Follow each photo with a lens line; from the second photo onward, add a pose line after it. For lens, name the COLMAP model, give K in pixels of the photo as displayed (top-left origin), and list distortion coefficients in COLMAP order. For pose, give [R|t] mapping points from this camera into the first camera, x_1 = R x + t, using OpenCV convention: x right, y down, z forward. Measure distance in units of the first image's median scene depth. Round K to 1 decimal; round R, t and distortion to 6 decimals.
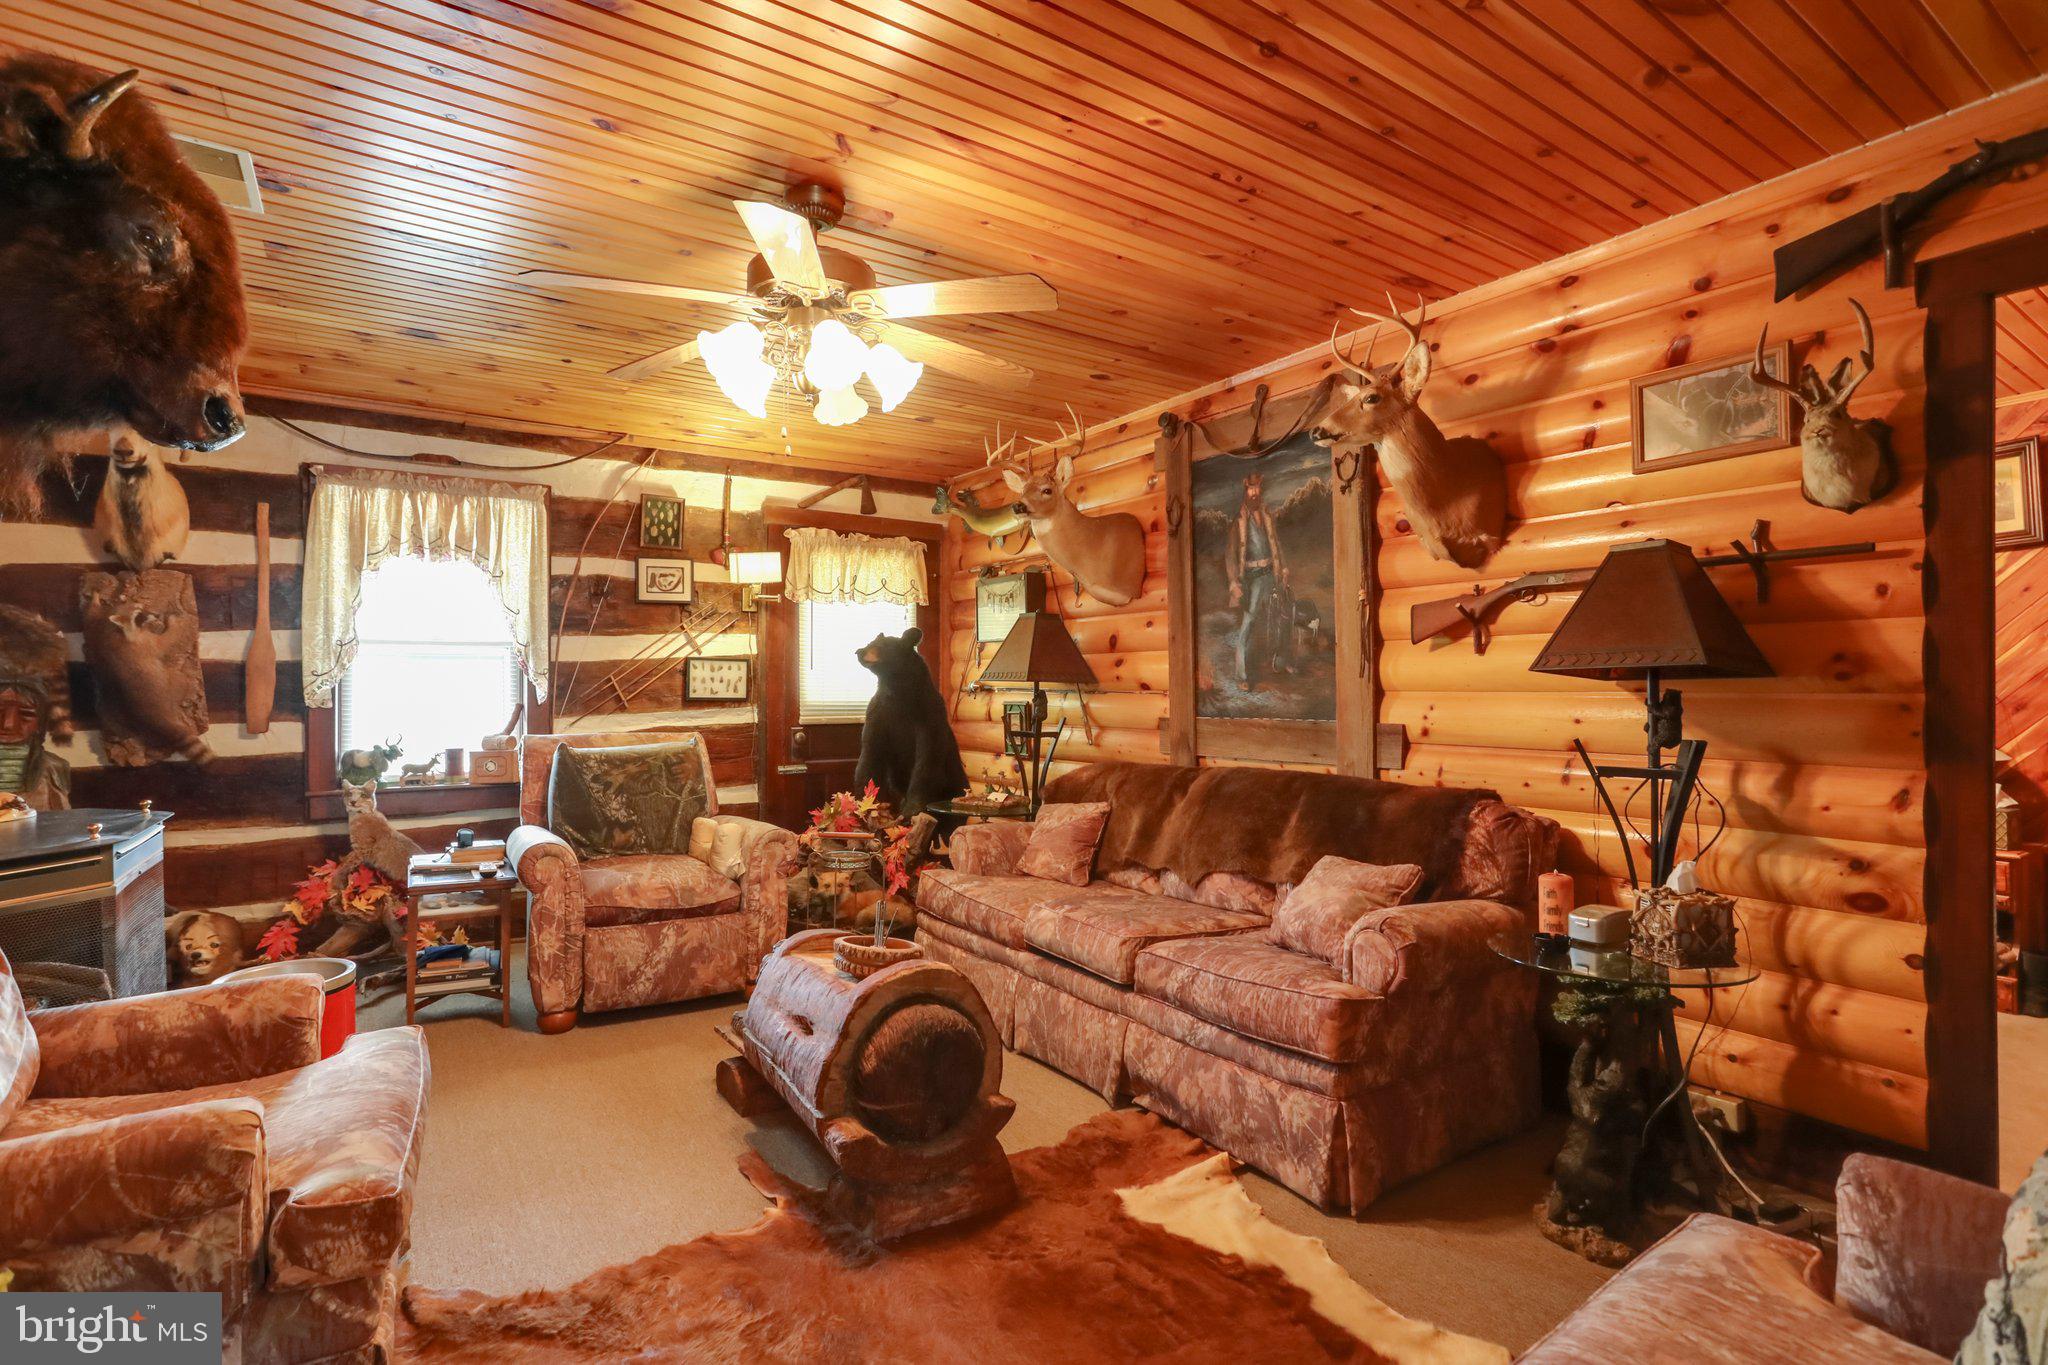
lens RADIAL K [[997.3, 0, 1032.1], [0, 997.3, 691.2], [0, 0, 1]] dist [-0.033368, 0.006227]
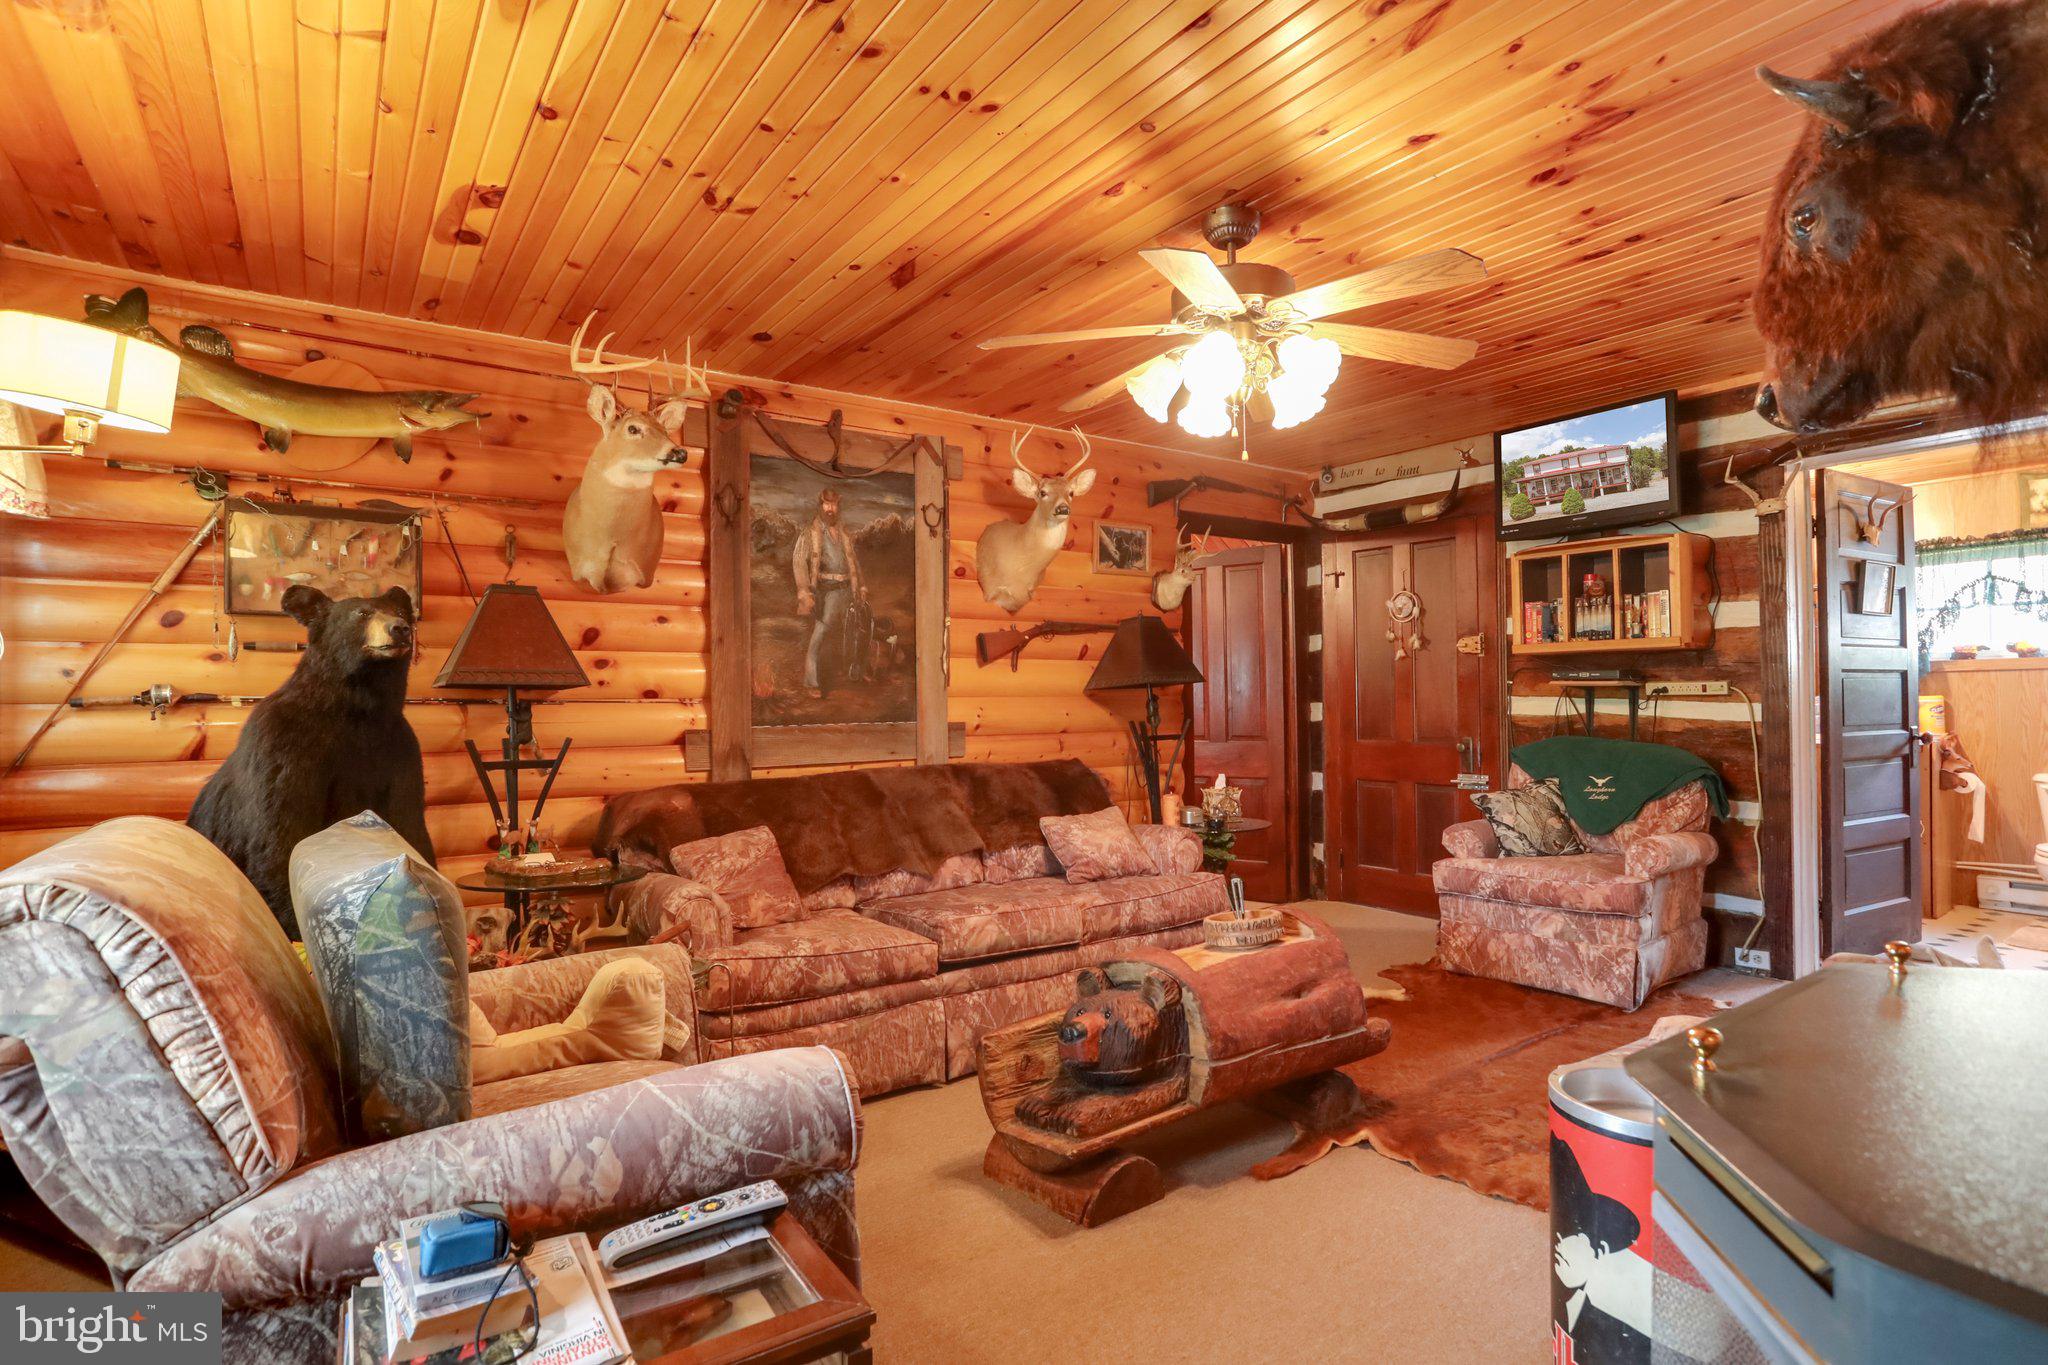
lens RADIAL K [[997.3, 0, 991.3], [0, 997.3, 694.0], [0, 0, 1]] dist [-0.033368, 0.006227]
pose [[0.004982, 0.001893, 0.999986, -0.827915], [0.008966, 0.999958, -0.001937, -0.000616], [-0.999947, 0.008976, 0.004965, 0.827472]]
